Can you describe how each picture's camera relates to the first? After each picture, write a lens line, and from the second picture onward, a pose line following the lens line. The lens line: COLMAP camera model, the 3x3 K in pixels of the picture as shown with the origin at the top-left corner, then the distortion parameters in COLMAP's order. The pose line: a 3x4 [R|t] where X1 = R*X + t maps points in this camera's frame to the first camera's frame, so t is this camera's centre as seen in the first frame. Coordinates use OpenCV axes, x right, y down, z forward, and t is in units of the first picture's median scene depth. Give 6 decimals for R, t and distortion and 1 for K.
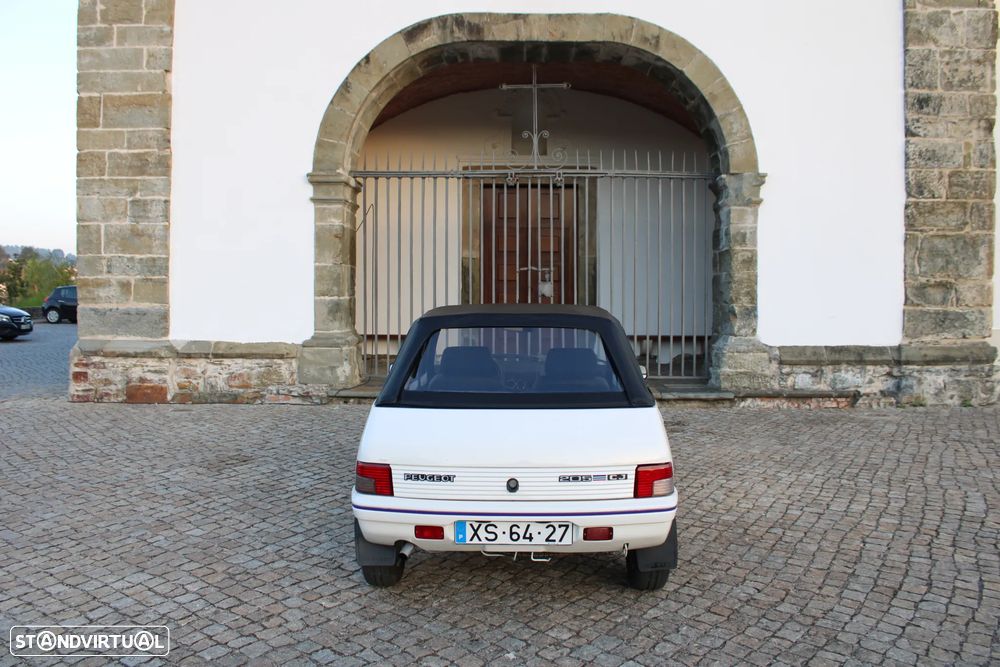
lens RADIAL K [[832.5, 0, 506.3], [0, 832.5, 331.5], [0, 0, 1]] dist [-0.166861, 0.147846]
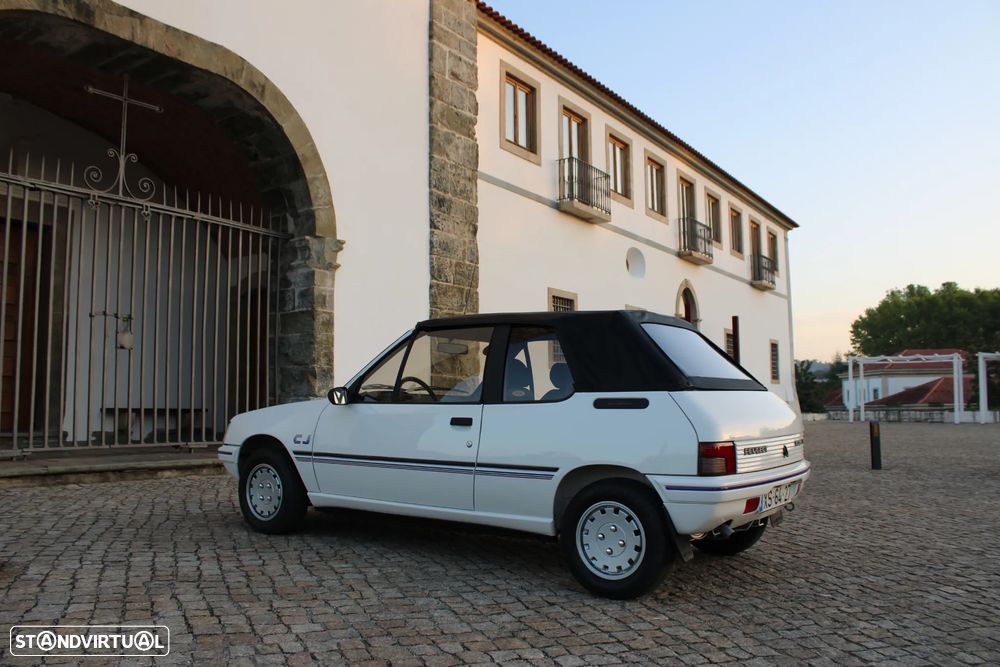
lens RADIAL K [[830.3, 0, 508.8], [0, 830.3, 333.8], [0, 0, 1]] dist [-0.164123, 0.142862]
pose [[0.552808, 0.069766, 0.830383, -0.433546], [0.038696, 0.993265, -0.109212, 0.048232], [-0.832410, 0.092506, 0.546385, 0.254853]]
